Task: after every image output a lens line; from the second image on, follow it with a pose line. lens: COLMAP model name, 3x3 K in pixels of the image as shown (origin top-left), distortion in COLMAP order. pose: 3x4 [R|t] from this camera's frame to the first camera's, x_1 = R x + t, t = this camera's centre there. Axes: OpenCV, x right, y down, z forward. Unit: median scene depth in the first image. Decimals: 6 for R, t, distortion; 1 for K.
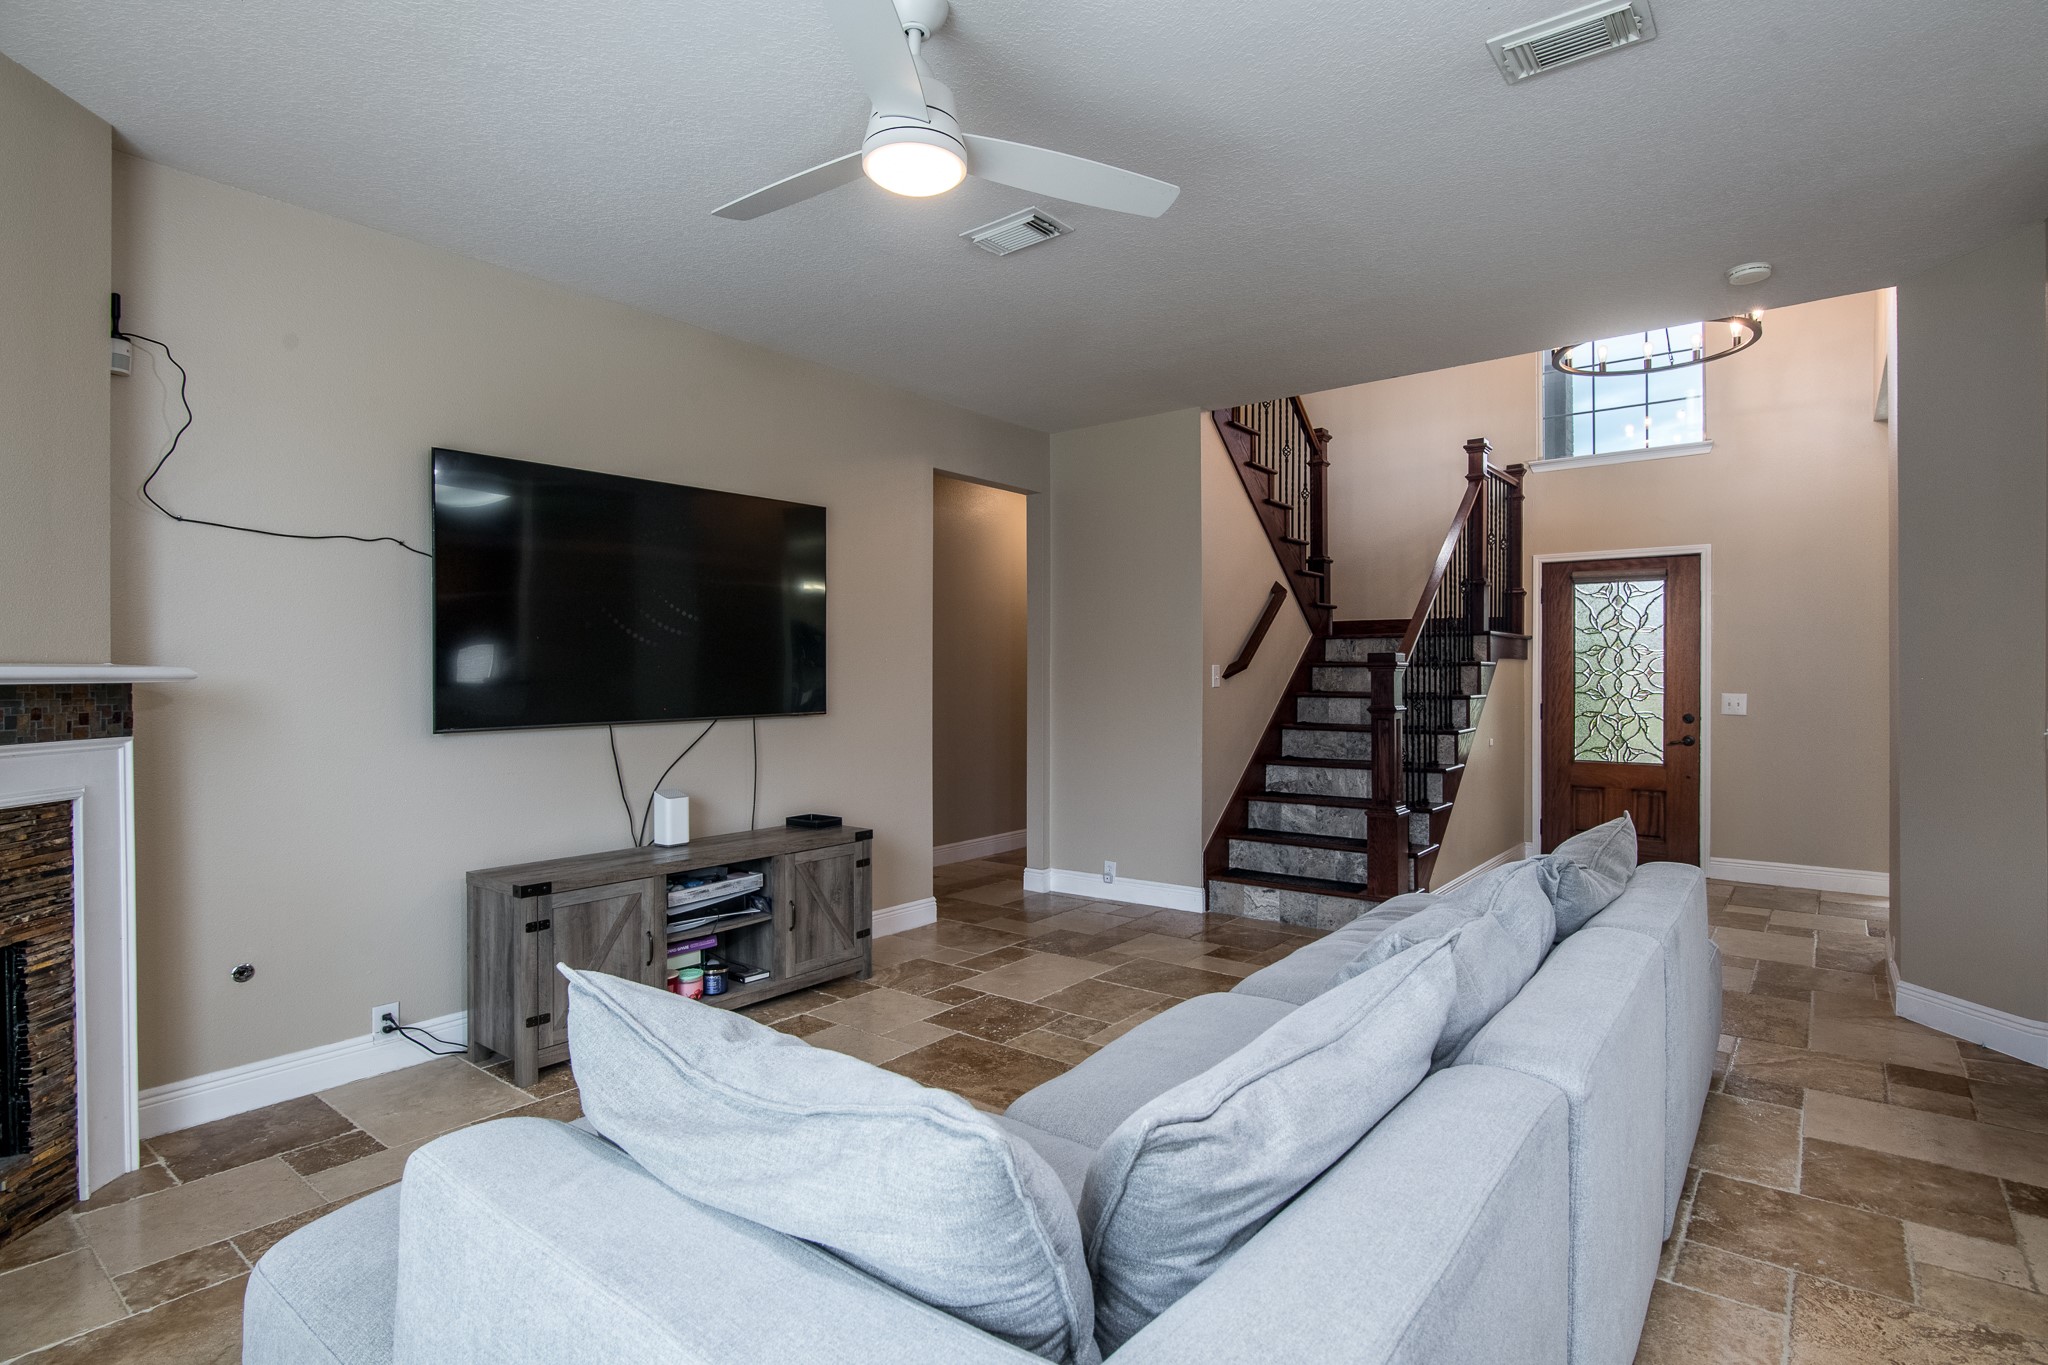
lens RADIAL K [[1022.2, 0, 1038.1], [0, 1022.2, 673.1], [0, 0, 1]] dist [-0.002304, 0.000454]
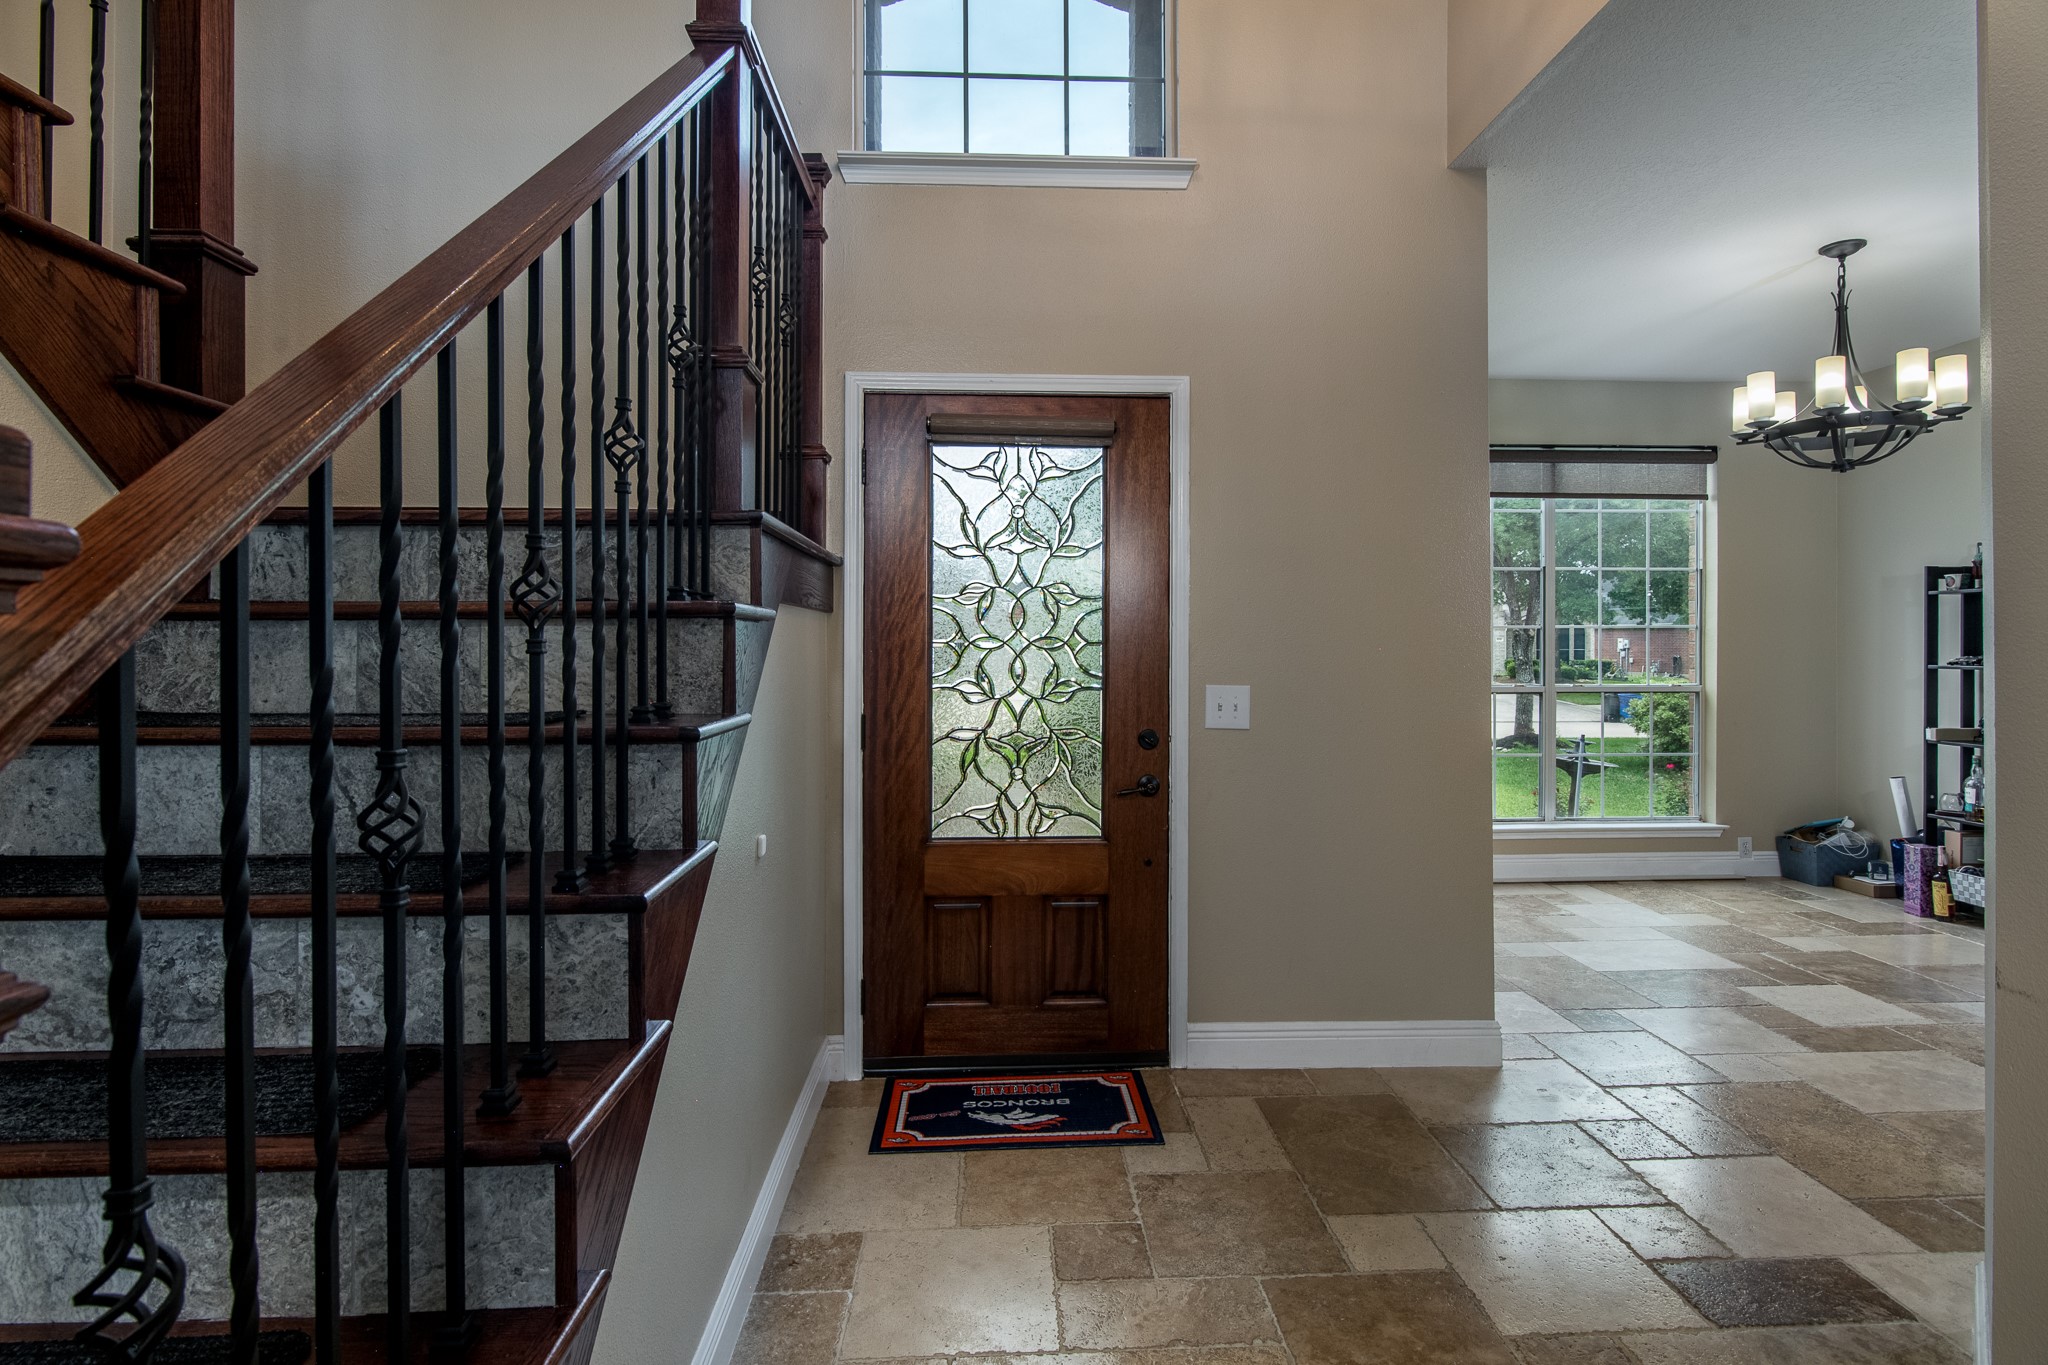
lens RADIAL K [[1014.9, 0, 1043.2], [0, 1014.9, 645.5], [0, 0, 1]] dist [-0.002096, -0.001032]
pose [[0.755444, -0.002032, 0.655210, 0.438525], [0.002641, 0.999997, 0.000055, 0.000592], [-0.655208, 0.001689, 0.755447, 1.022425]]
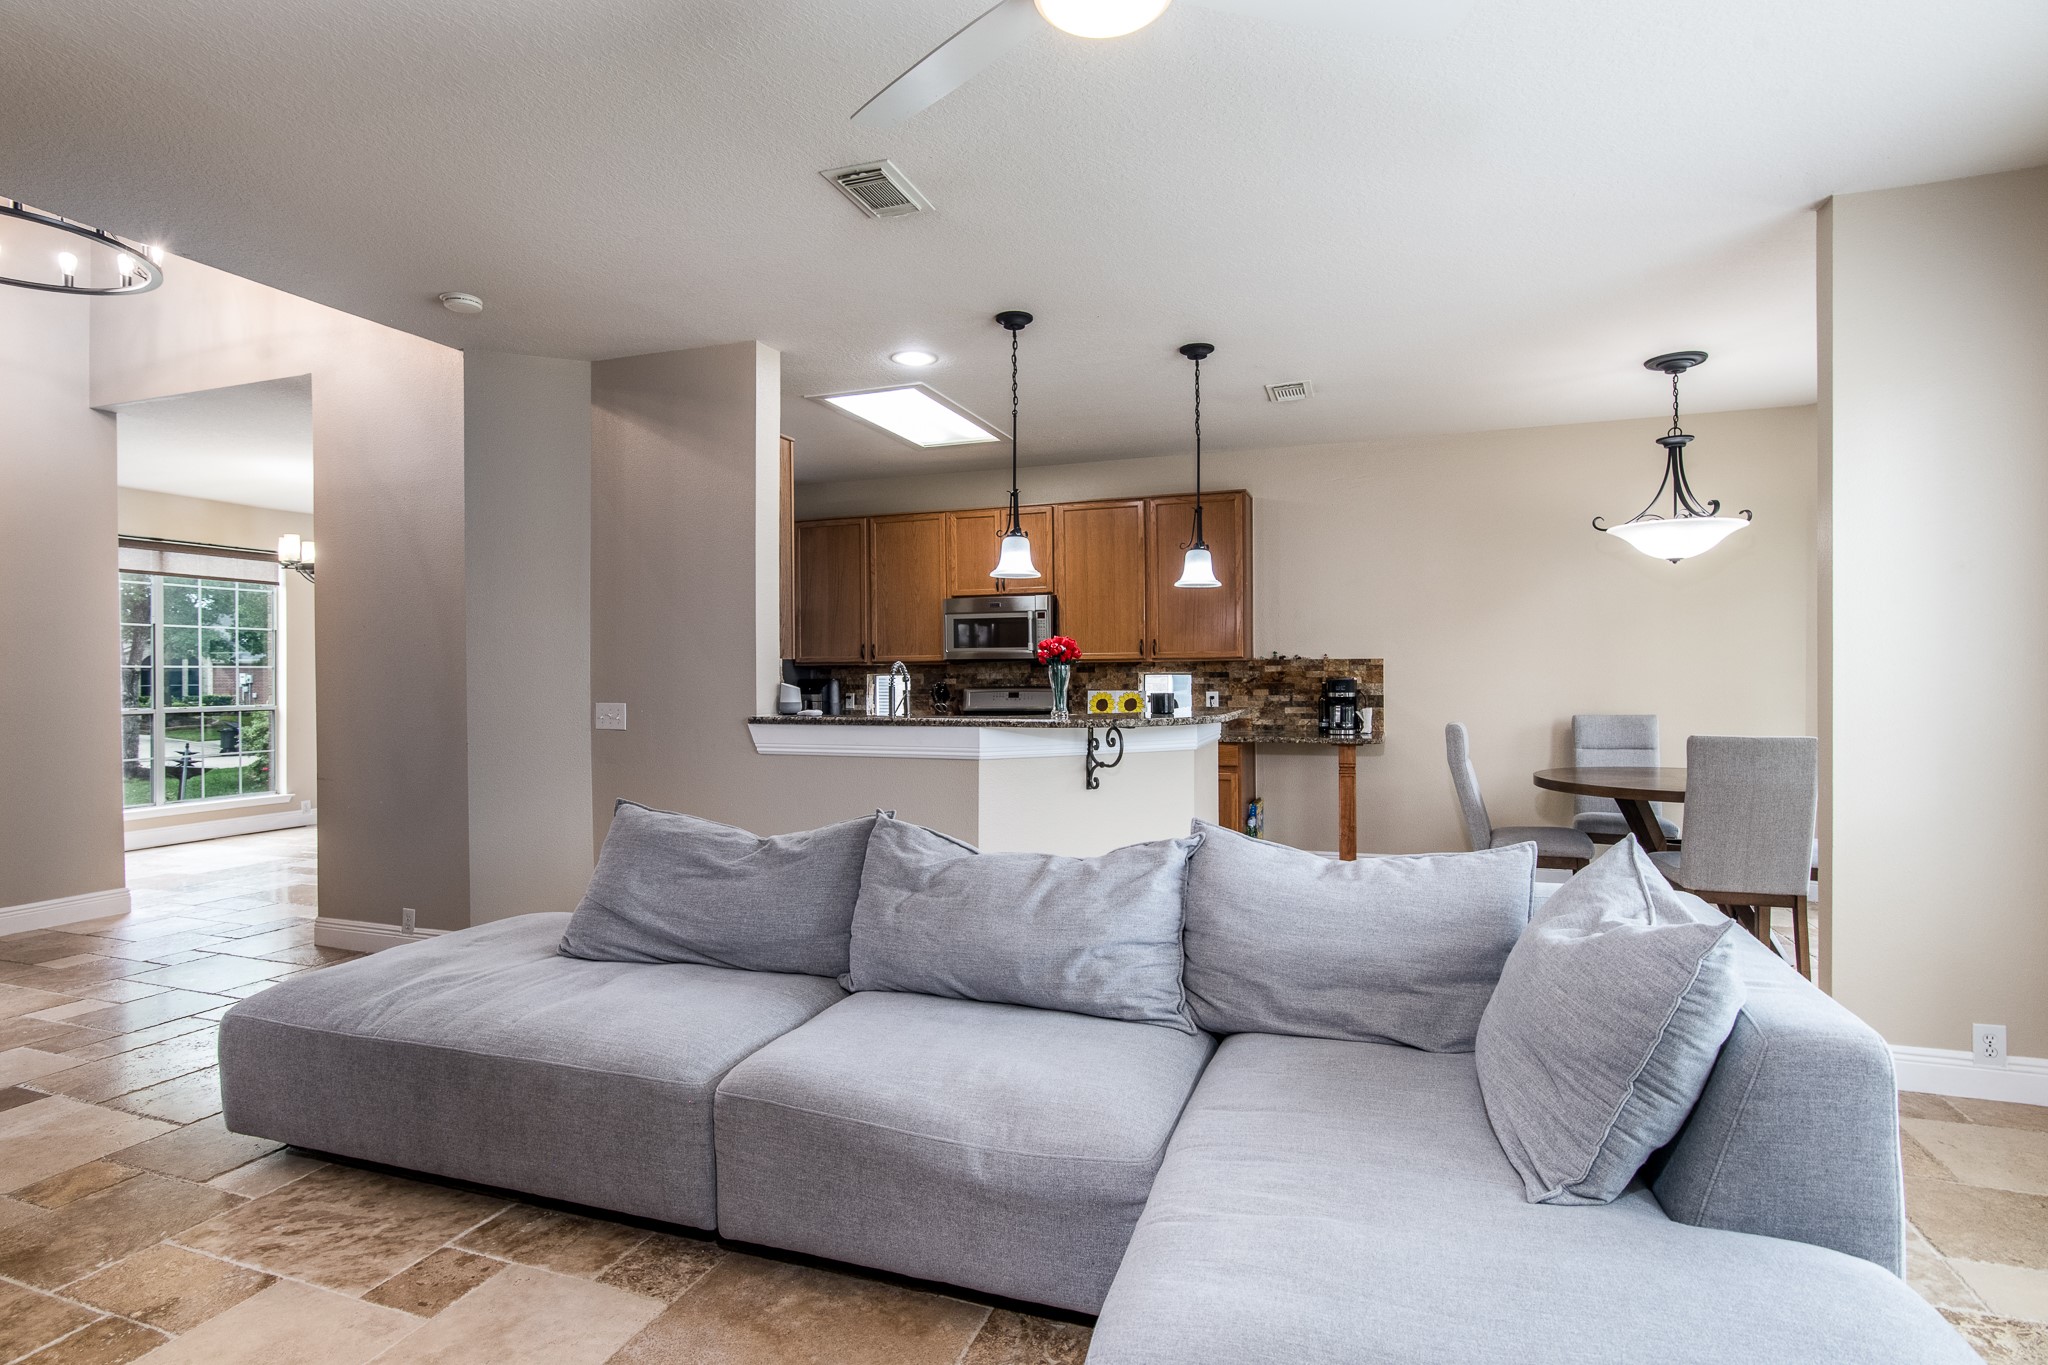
lens RADIAL K [[1009.3, 0, 1039.4], [0, 1009.3, 673.0], [0, 0, 1]] dist [-0.009891, 0.000587]
pose [[-0.320273, 0.003564, 0.947319, -0.409102], [0.007553, 0.999971, -0.001209, 0.003873], [-0.947295, 0.006768, -0.320290, 0.666302]]
